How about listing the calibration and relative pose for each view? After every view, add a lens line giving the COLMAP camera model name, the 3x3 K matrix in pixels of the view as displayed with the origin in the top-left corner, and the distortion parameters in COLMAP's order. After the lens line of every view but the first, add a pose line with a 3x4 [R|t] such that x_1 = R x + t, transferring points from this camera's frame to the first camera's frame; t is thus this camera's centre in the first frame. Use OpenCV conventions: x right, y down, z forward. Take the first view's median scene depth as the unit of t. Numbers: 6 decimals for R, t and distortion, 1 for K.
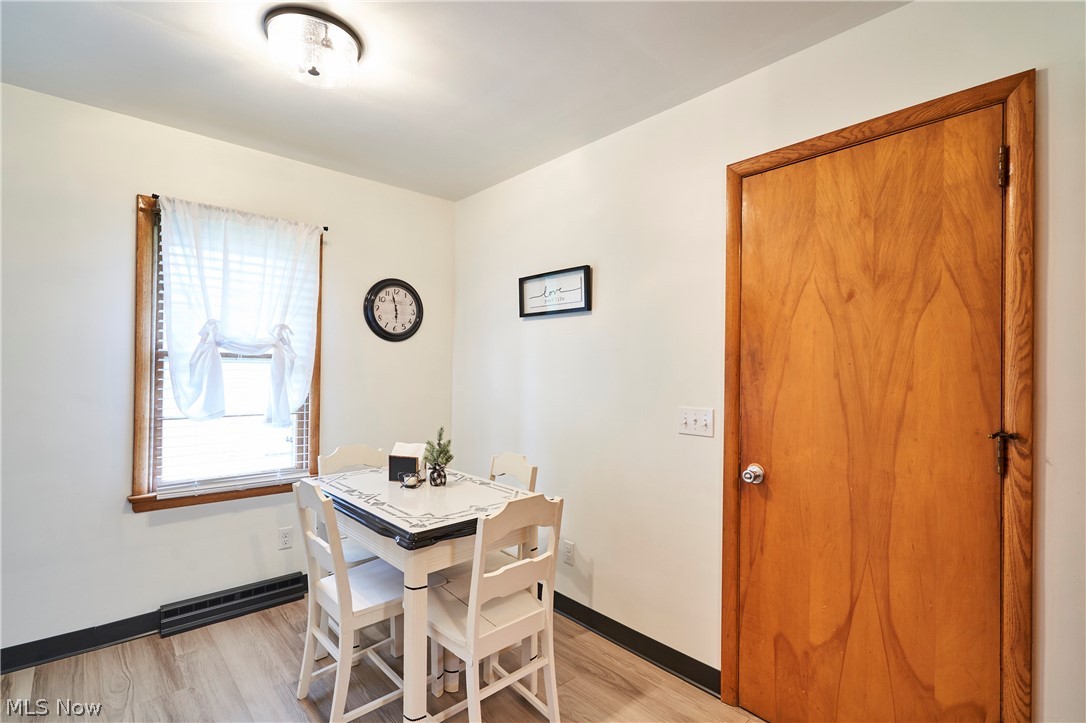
lens RADIAL K [[504.5, 0, 542.7], [0, 504.5, 364.7], [0, 0, 1]] dist [-0.001449, 0.000347]
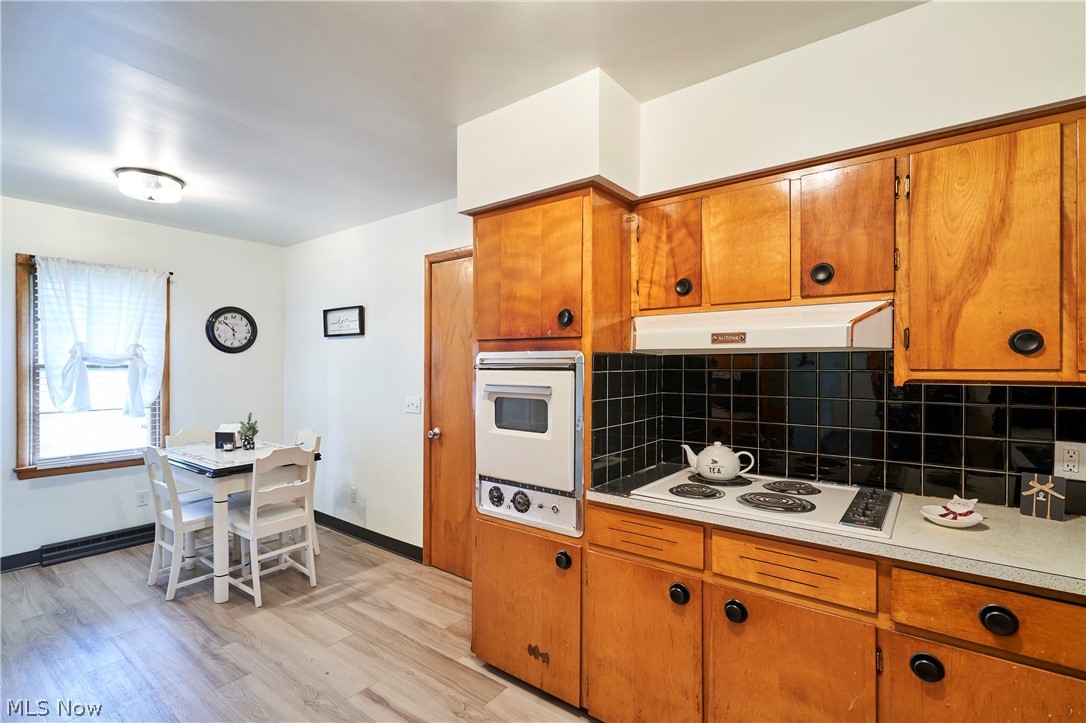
lens RADIAL K [[504.5, 0, 545.7], [0, 504.5, 366.4], [0, 0, 1]] dist [-0.001449, 0.000347]
pose [[0.983014, -0.009593, 0.183282, 0.415177], [0.007169, 0.999878, 0.013886, -0.034901], [-0.183393, -0.012336, 0.982962, -0.705708]]
